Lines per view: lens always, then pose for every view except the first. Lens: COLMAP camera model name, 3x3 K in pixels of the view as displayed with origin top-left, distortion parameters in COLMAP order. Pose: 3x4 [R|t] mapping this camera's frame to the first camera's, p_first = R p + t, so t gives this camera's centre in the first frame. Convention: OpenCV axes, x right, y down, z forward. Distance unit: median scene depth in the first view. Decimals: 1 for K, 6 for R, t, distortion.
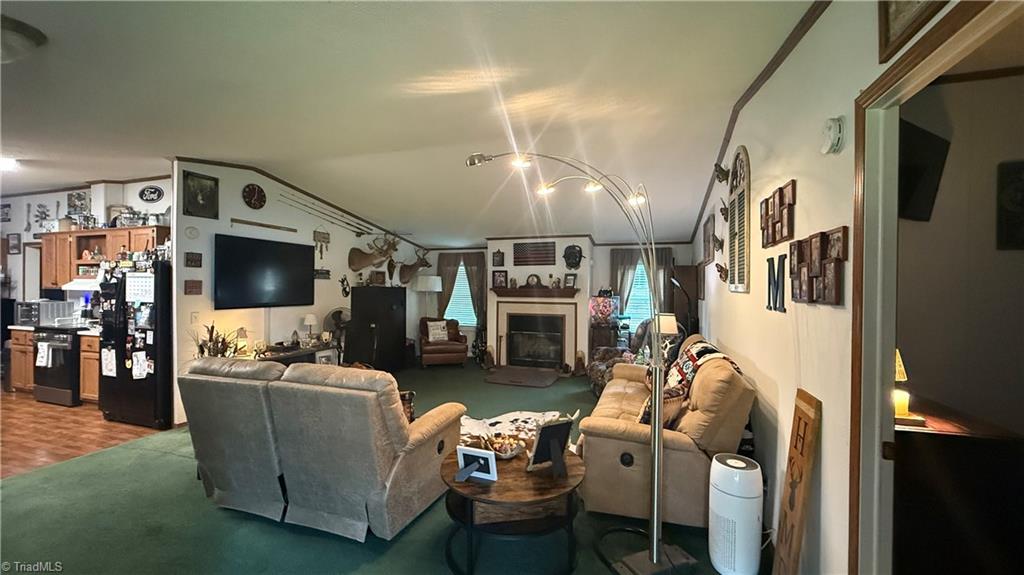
lens RADIAL K [[408.5, 0, 510.1], [0, 408.5, 290.3], [0, 0, 1]] dist [0.001834, -0.000466]
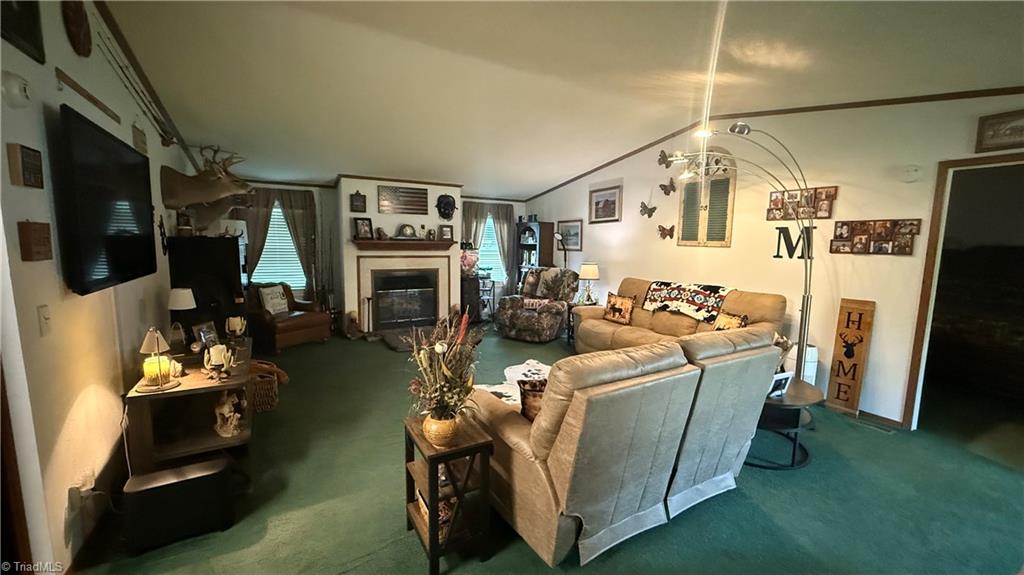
lens RADIAL K [[408.5, 0, 510.1], [0, 408.5, 290.3], [0, 0, 1]] dist [0.001834, -0.000466]
pose [[0.655764, -0.088649, 0.749744, -0.470803], [-0.005775, 0.992464, 0.122399, -0.006835], [-0.754944, -0.084595, 0.650310, 0.248920]]
